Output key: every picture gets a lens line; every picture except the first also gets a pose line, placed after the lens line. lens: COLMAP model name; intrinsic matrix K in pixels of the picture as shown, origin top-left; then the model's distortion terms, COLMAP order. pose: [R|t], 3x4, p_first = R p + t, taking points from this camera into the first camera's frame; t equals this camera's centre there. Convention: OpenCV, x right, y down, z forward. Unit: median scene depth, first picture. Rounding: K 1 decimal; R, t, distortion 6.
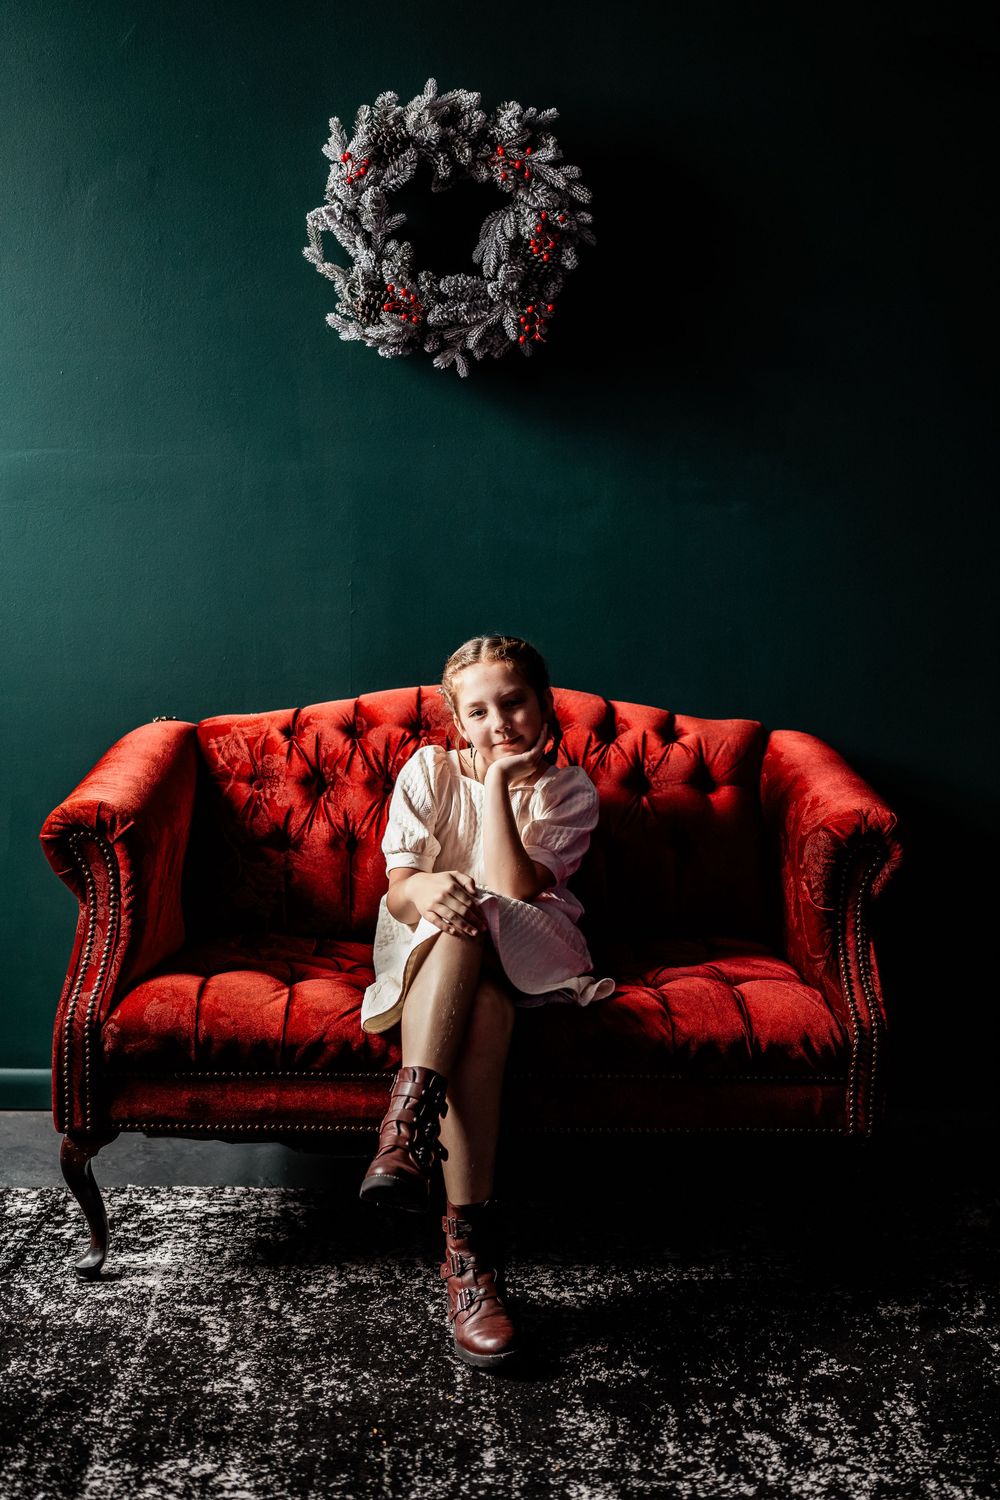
lens RADIAL K [[1261.0, 0, 514.9], [0, 1261.0, 692.3], [0, 0, 1]] dist [0.014572, 0.018155]
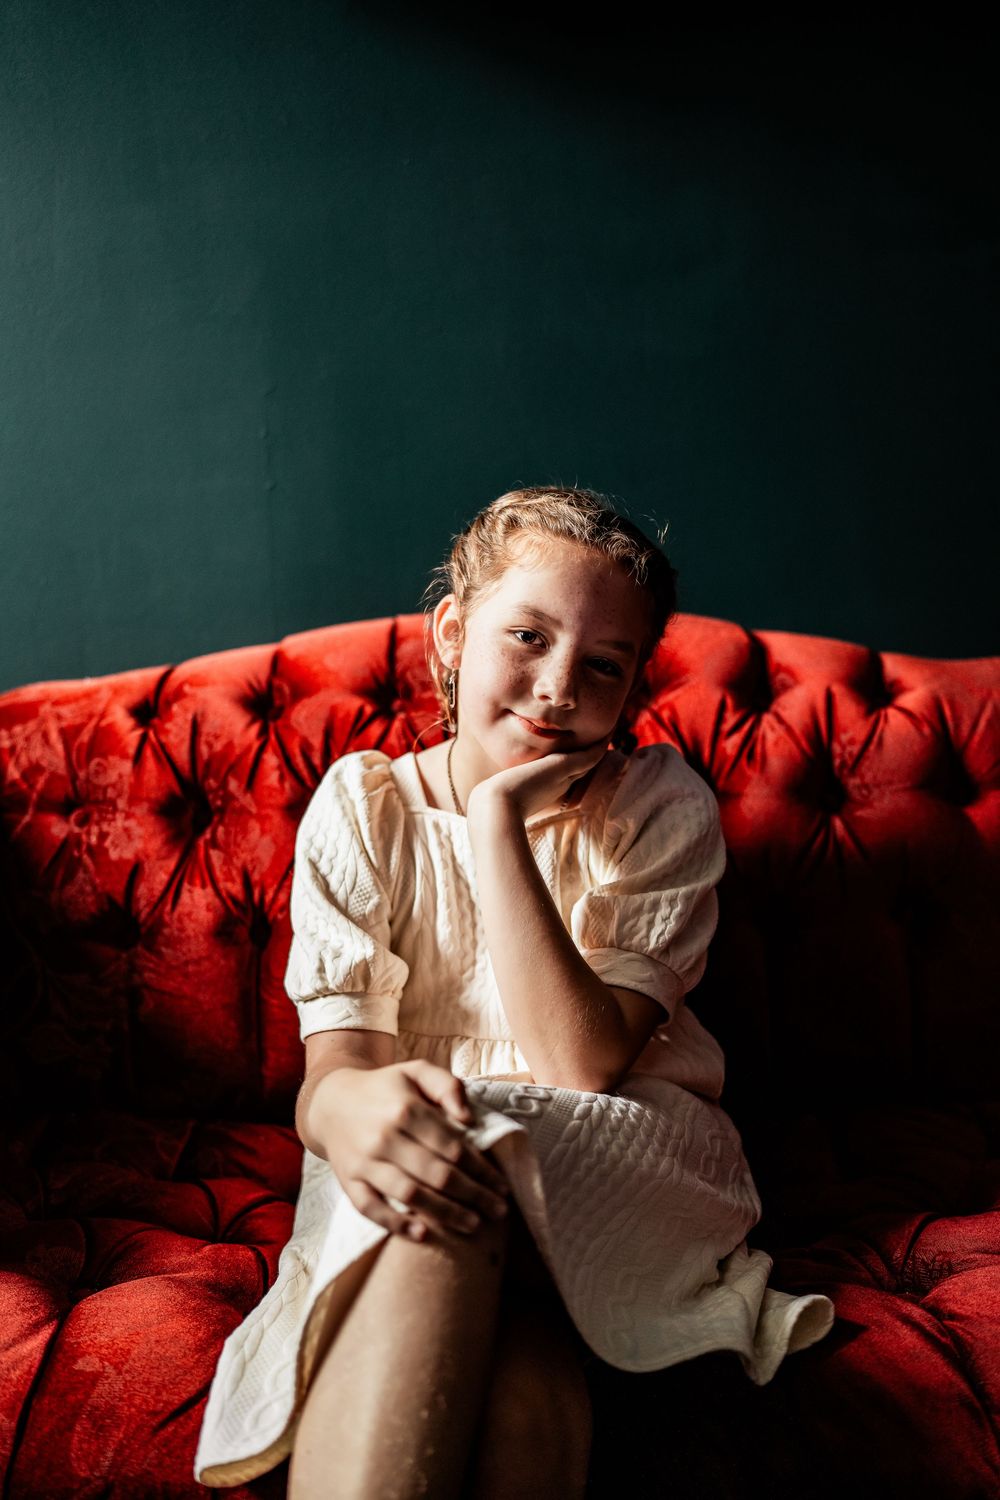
lens RADIAL K [[1337.2, 0, 519.2], [0, 1337.2, 752.6], [0, 0, 1]] dist [0.001798, 0.016236]
pose [[0.998169, -0.032961, -0.050723, 0.003889], [0.036736, 0.996478, 0.075375, 0.012067], [0.048060, -0.077100, 0.995864, 0.454476]]
